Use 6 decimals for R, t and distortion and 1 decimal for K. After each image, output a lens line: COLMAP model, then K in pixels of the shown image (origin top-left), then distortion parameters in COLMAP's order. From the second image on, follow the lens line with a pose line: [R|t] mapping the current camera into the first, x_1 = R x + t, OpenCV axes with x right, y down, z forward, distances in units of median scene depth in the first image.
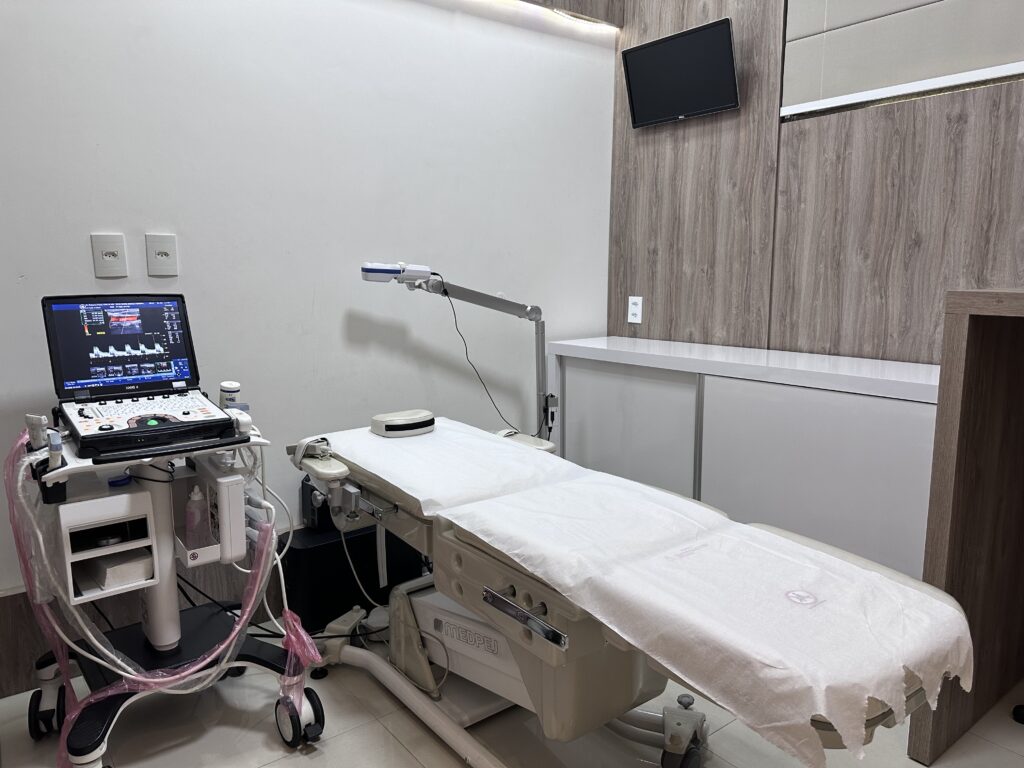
lens RADIAL K [[719.3, 0, 510.6], [0, 719.3, 381.1], [0, 0, 1]] dist [0.080380, -0.105344]
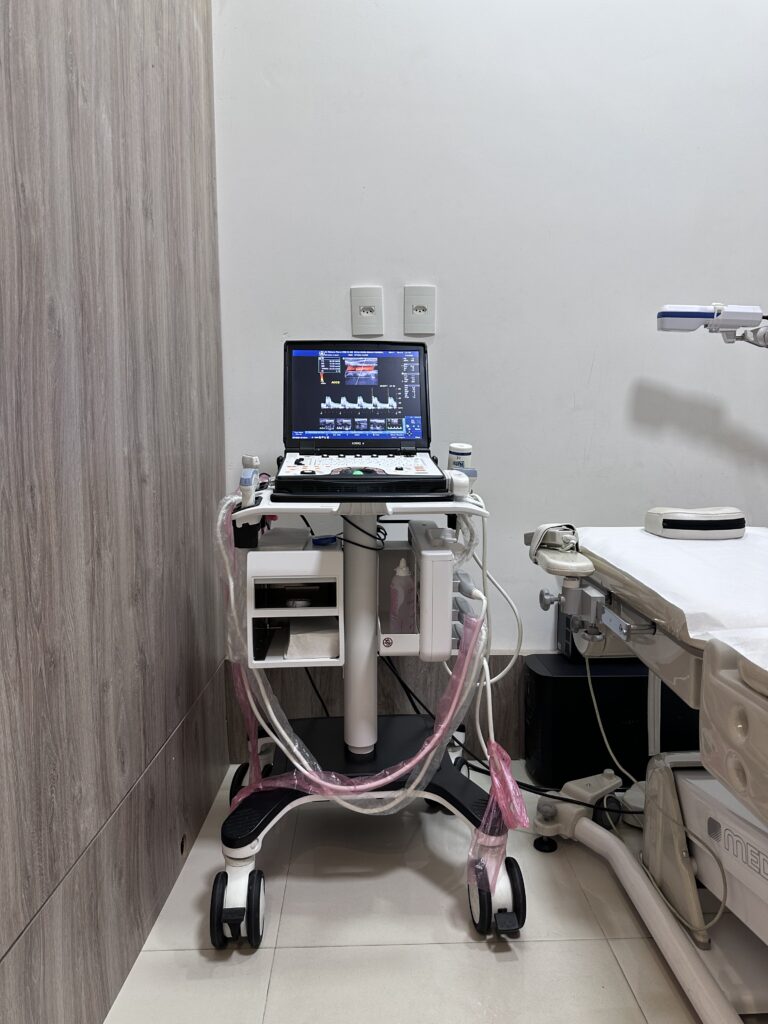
lens RADIAL K [[719.3, 0, 389.3], [0, 719.3, 514.8], [0, 0, 1]] dist [0.080380, -0.105344]
pose [[0.814514, 0.064665, -0.576529, 0.015630], [-0.087729, 0.996069, -0.012221, 0.095980], [0.573473, 0.060533, 0.816985, 0.301171]]
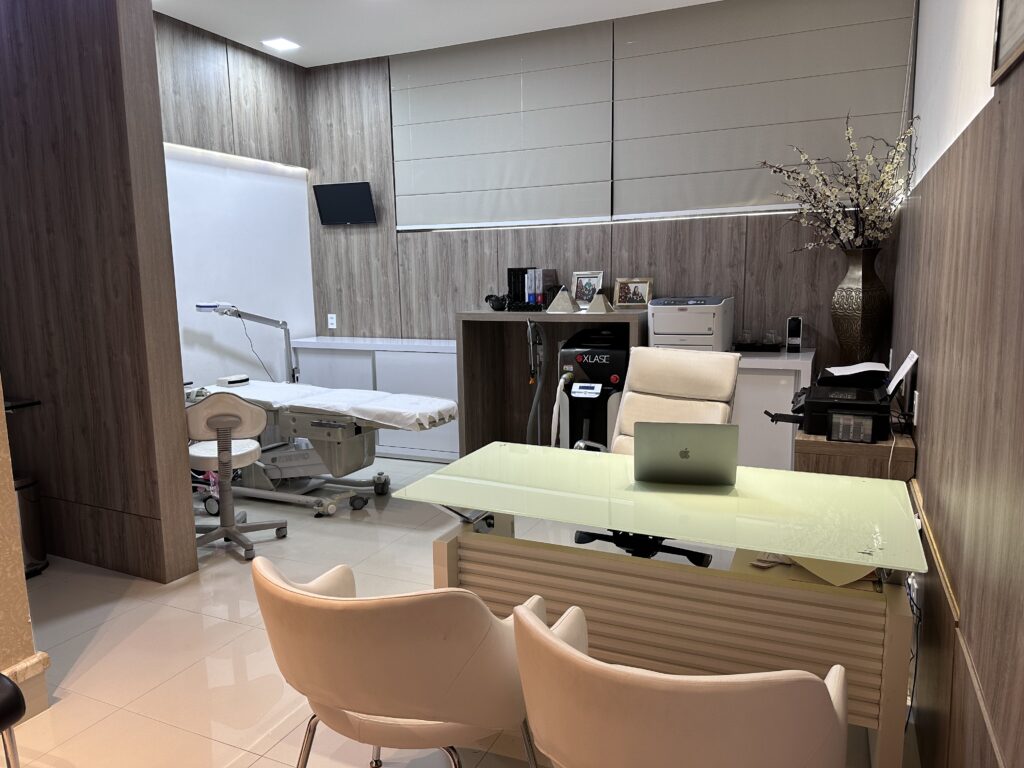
lens RADIAL K [[719.3, 0, 518.3], [0, 719.3, 390.9], [0, 0, 1]] dist [0.080380, -0.105344]
pose [[0.880339, -0.085182, 0.466633, -0.456410], [0.083852, 0.996197, 0.023658, 0.117549], [-0.466874, 0.018301, 0.884134, -1.362126]]
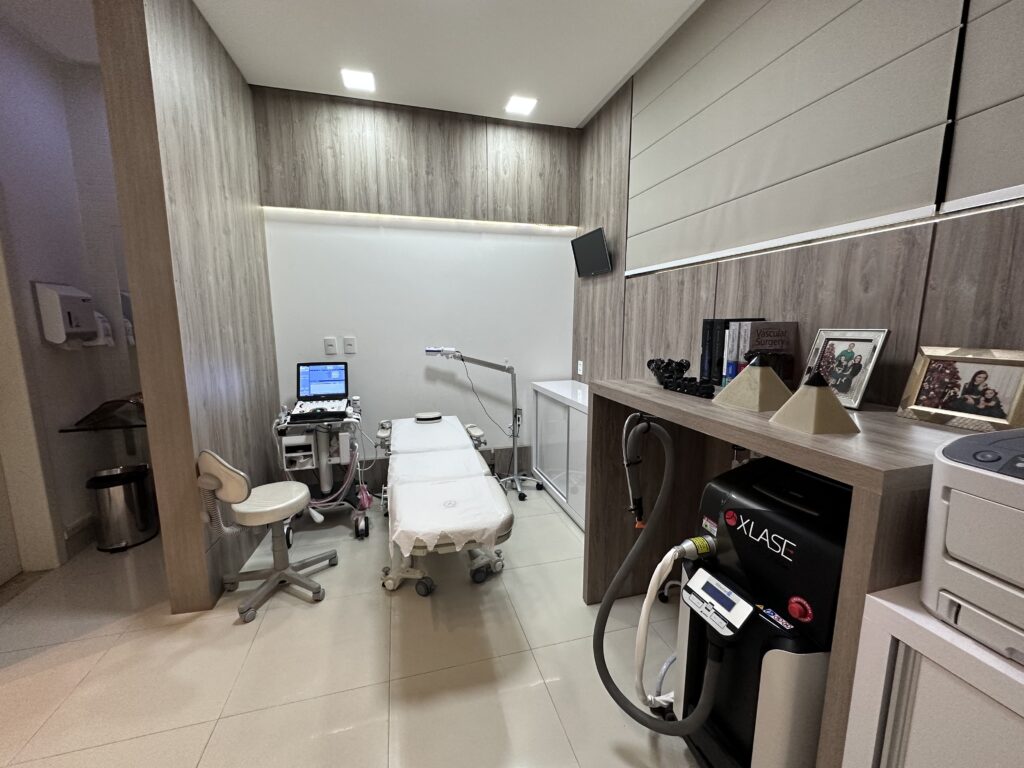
lens RADIAL K [[407.9, 0, 510.0], [0, 407.9, 384.5], [0, 0, 1]] dist [-0.003071, 0.000370]
pose [[0.926298, 0.058595, -0.372209, 0.660175], [-0.058076, 0.998232, 0.012615, -0.091687], [0.372290, 0.009931, 0.928063, -0.153259]]
